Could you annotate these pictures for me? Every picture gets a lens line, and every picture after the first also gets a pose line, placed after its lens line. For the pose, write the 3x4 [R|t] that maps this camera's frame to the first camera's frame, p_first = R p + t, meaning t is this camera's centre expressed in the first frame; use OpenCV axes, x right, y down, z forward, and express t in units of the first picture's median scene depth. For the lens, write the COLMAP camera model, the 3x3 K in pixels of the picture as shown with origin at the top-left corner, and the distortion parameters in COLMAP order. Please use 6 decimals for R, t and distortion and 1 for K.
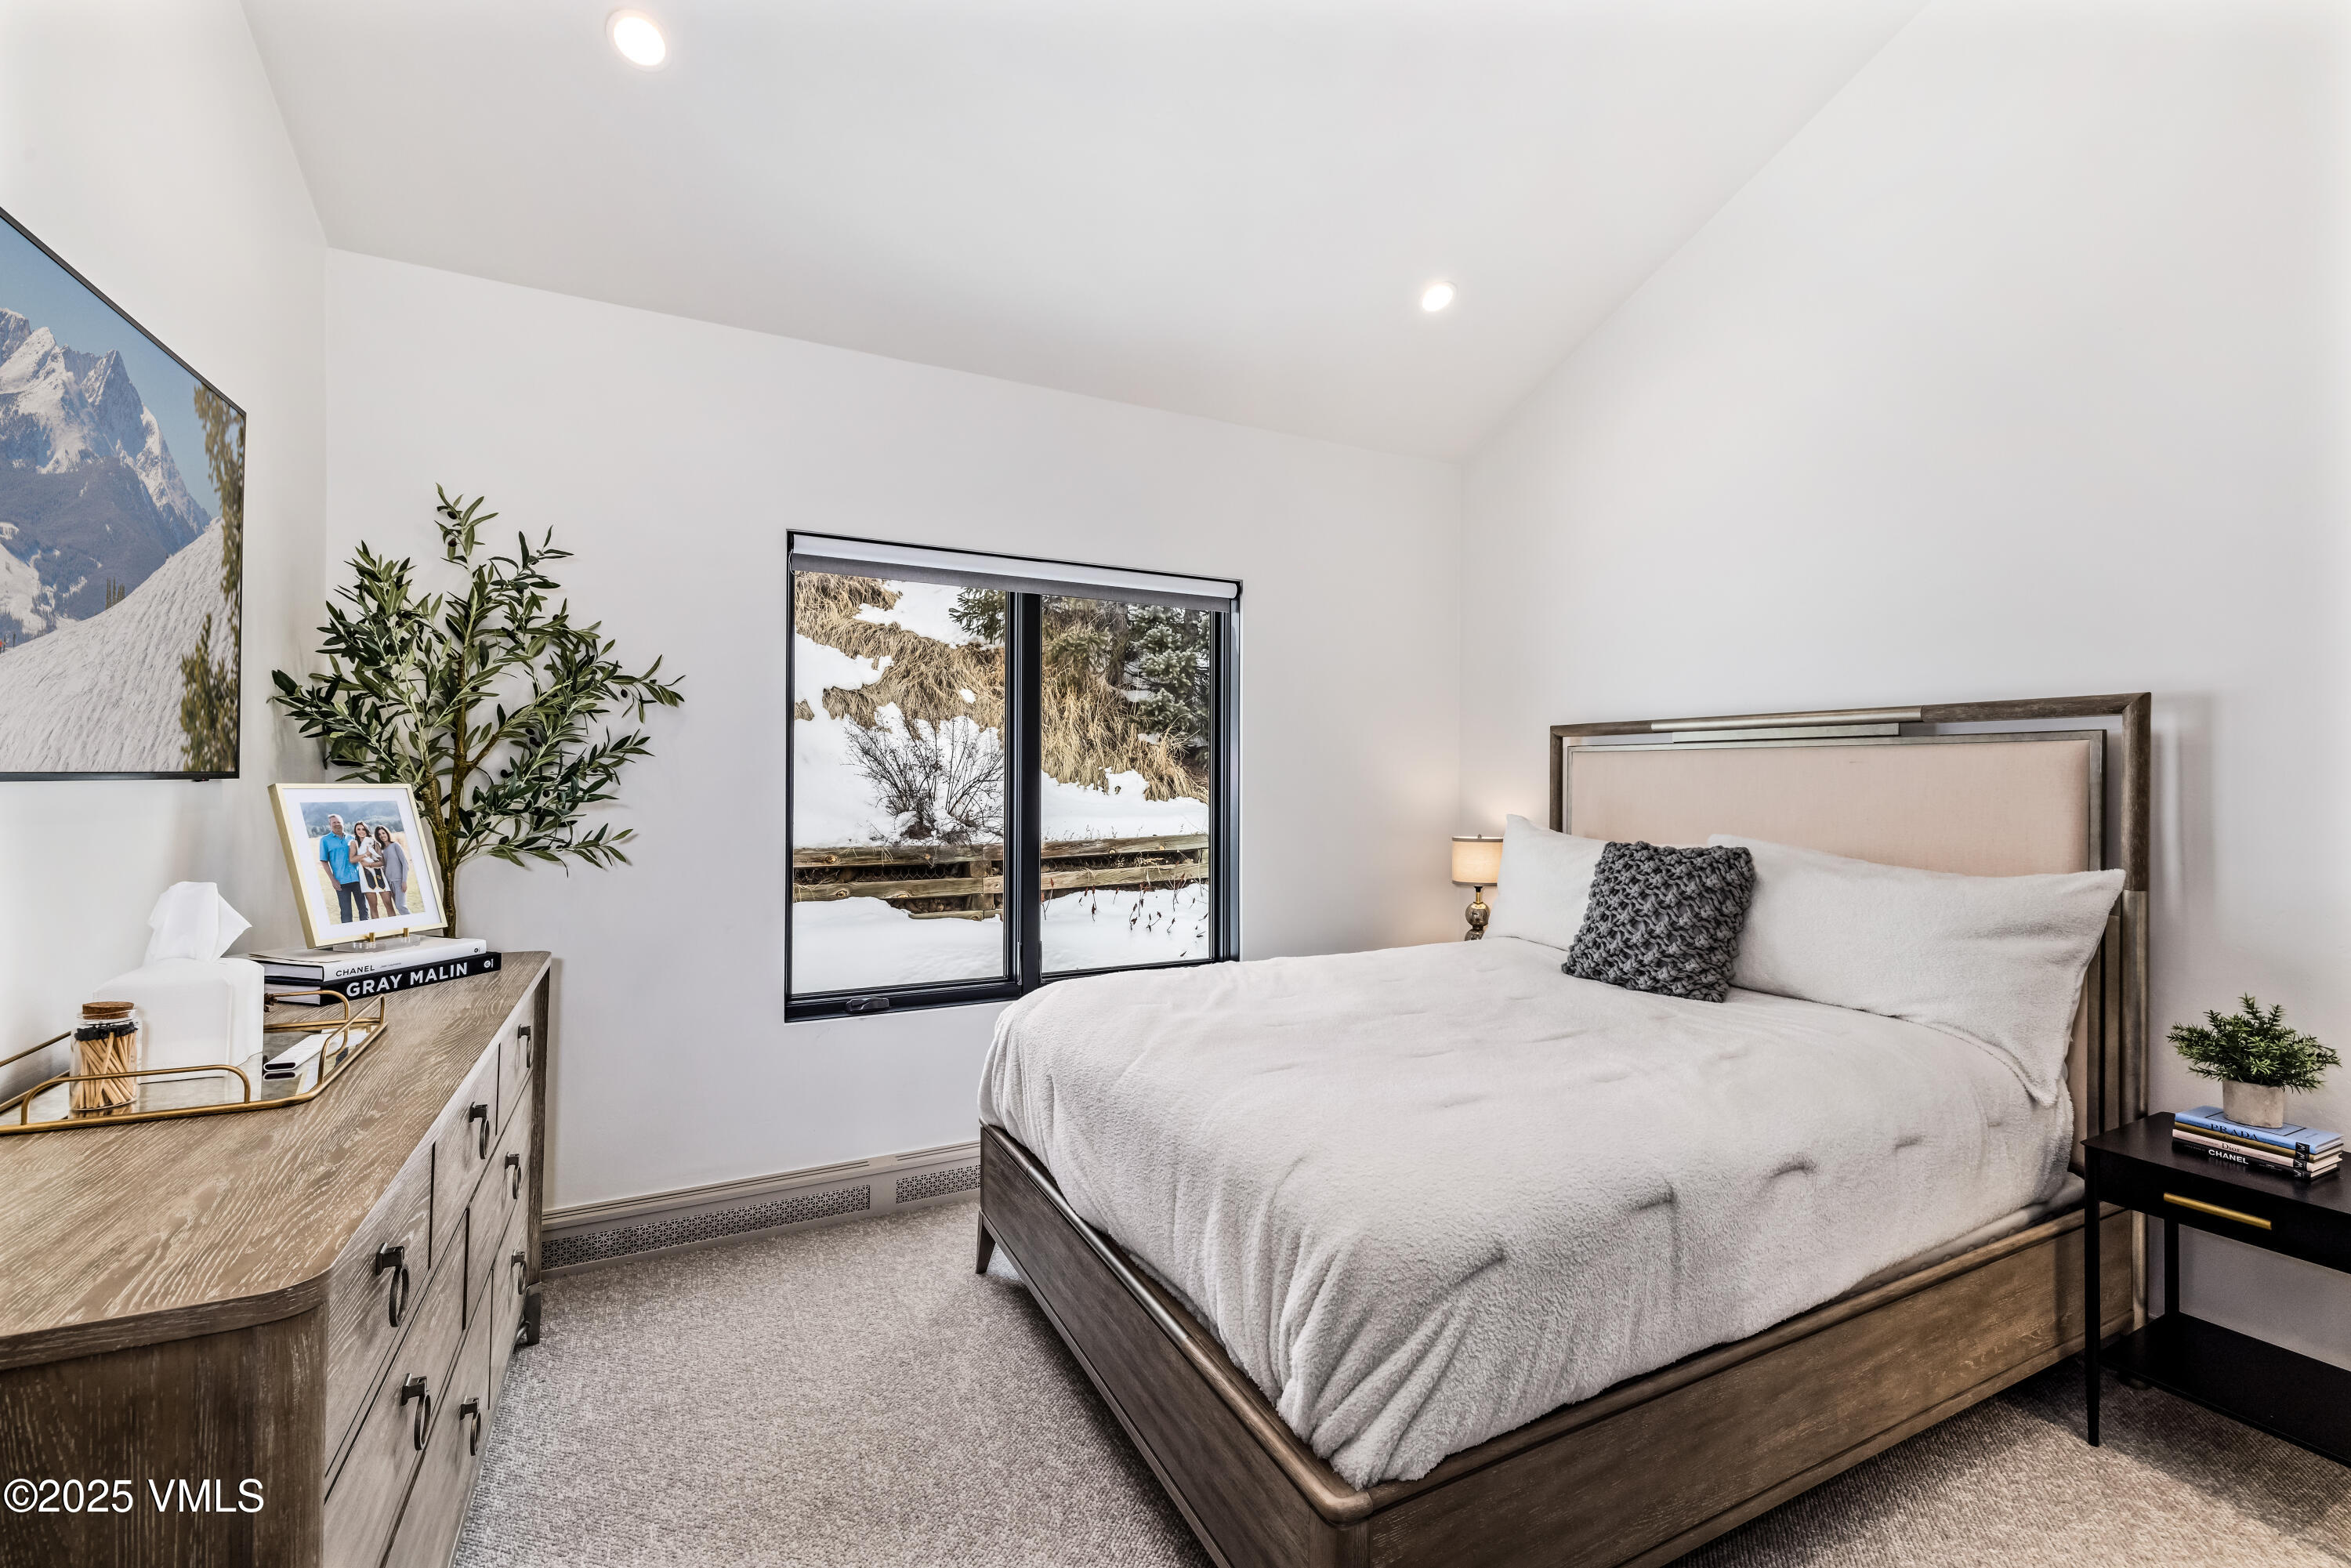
lens RADIAL K [[1006.8, 0, 1183.5], [0, 1006.8, 767.6], [0, 0, 1]] dist [0.002077, -0.000187]
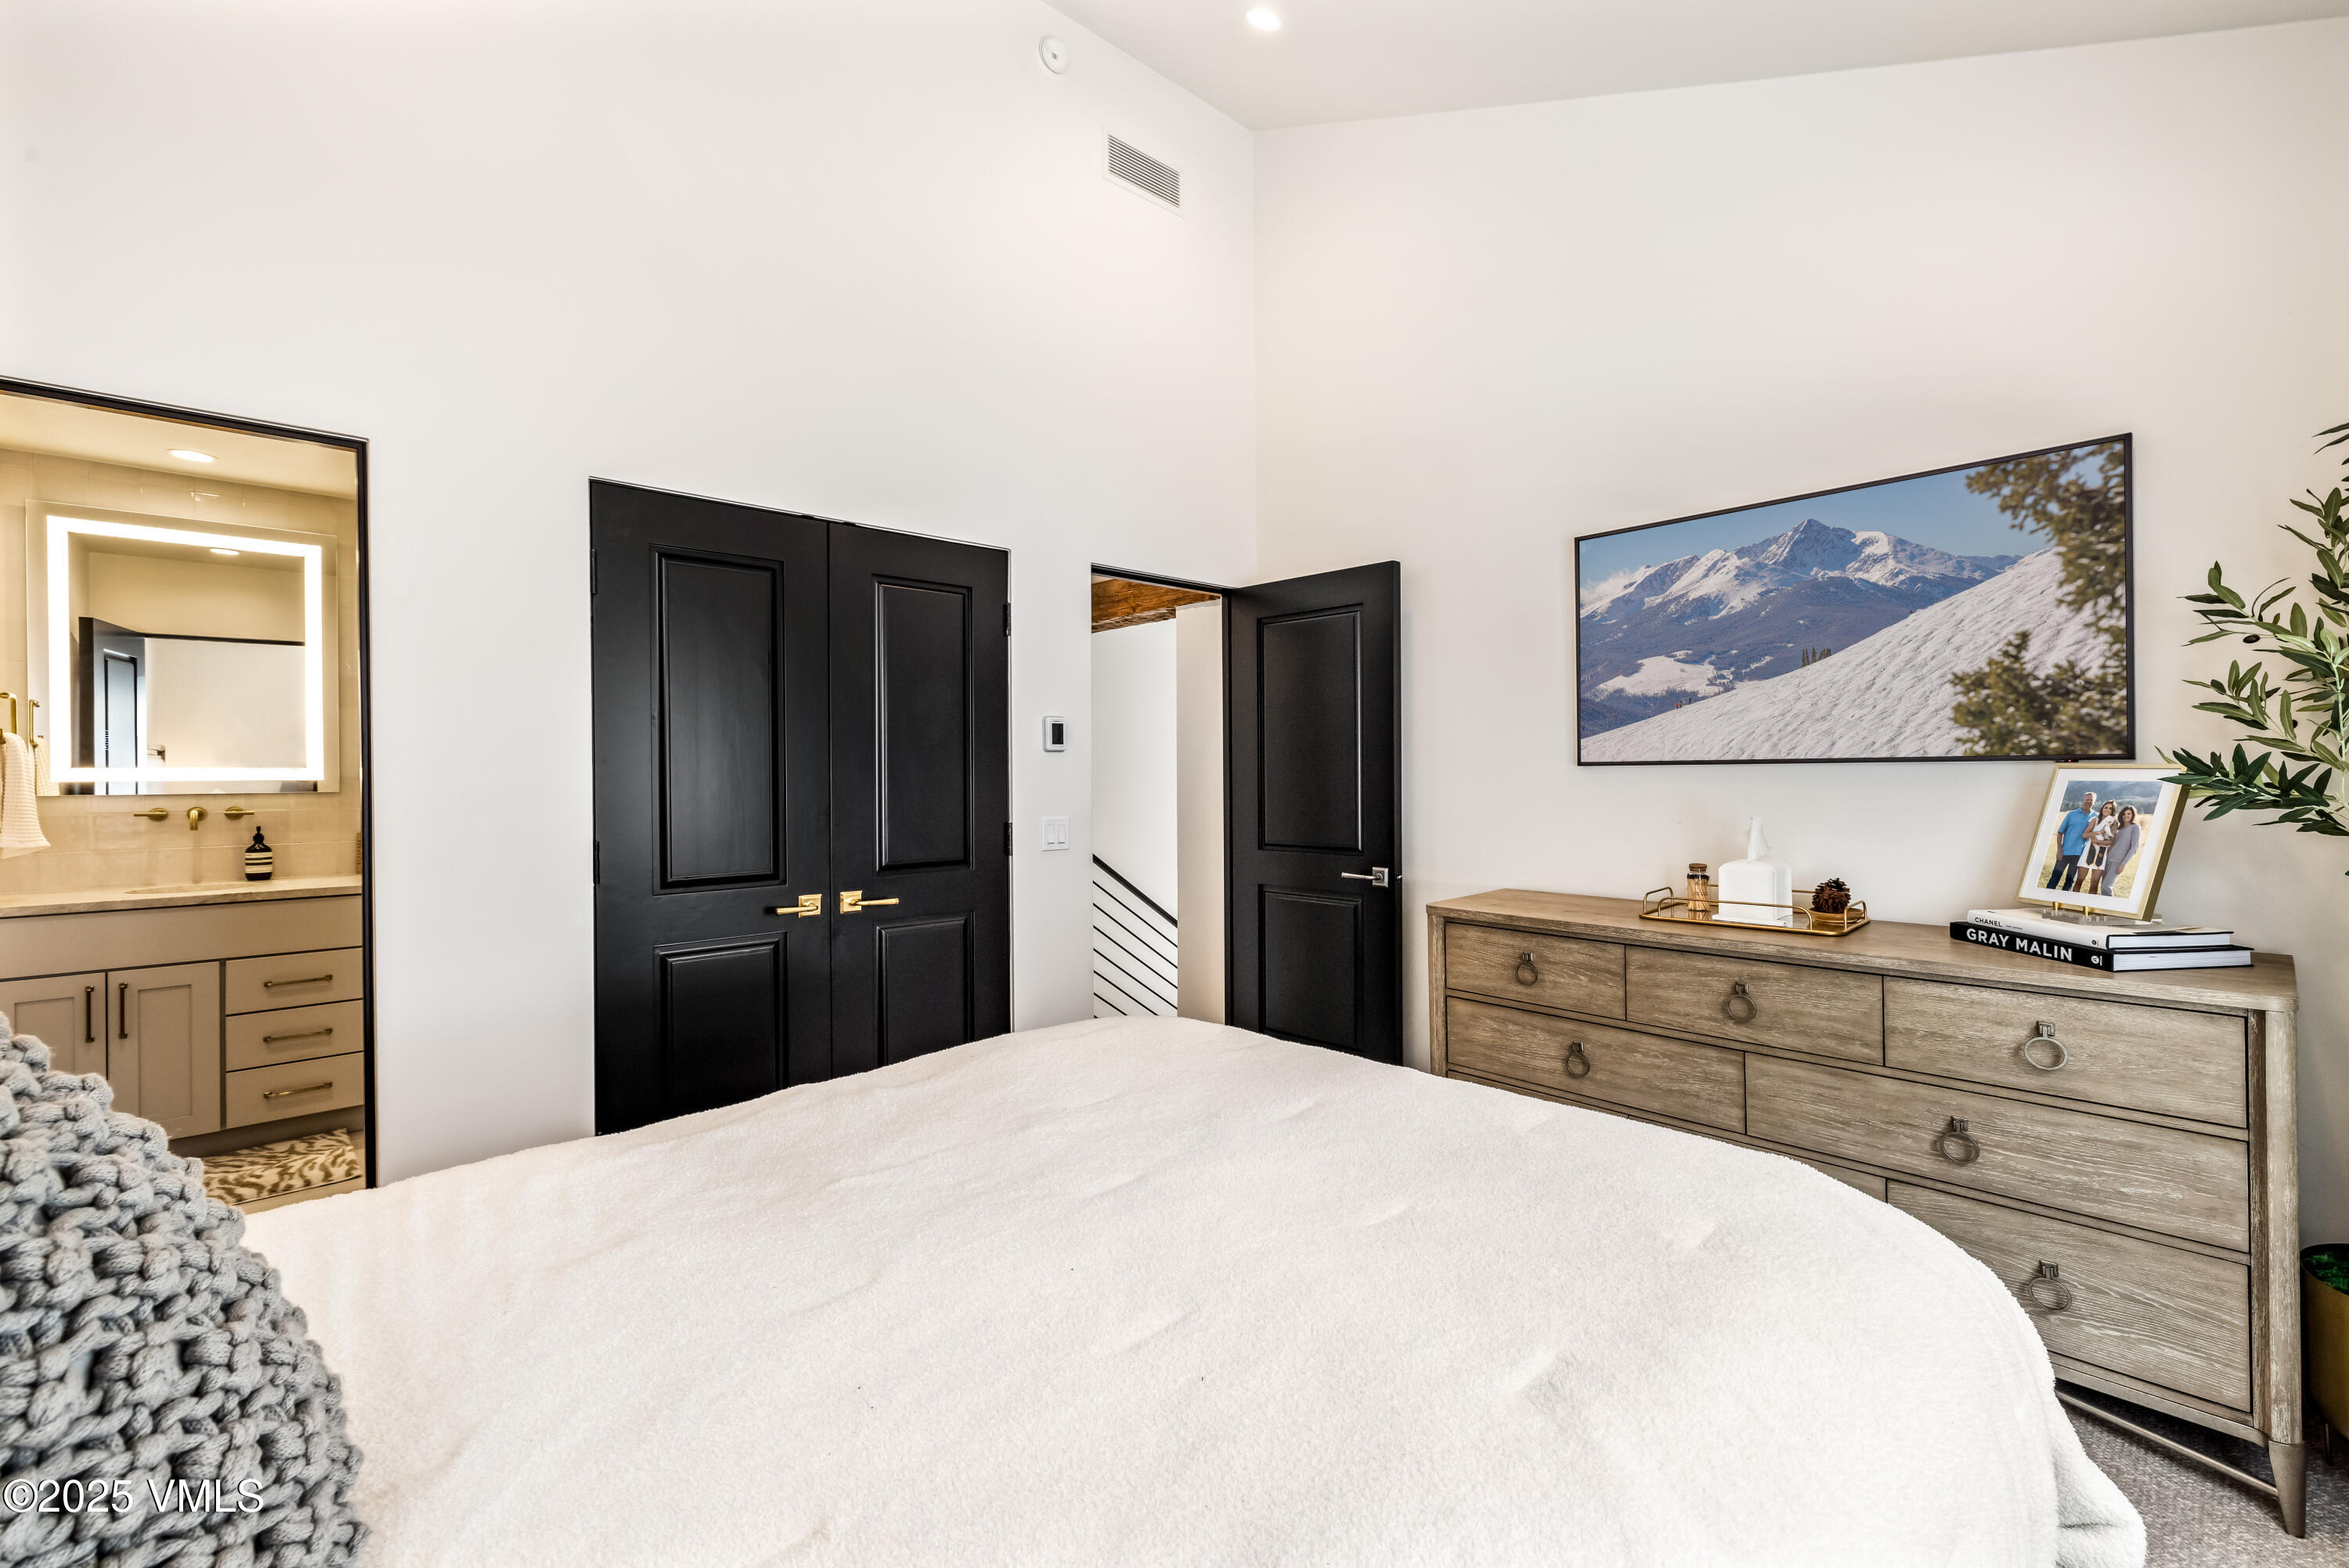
lens RADIAL K [[1005.9, 0, 1170.2], [0, 1005.9, 771.2], [0, 0, 1]] dist [0.002077, -0.000187]
pose [[-0.959202, -0.014565, -0.282346, 0.402127], [-0.012838, 0.999886, -0.007964, 0.045448], [0.282429, -0.004014, -0.959280, 1.765366]]
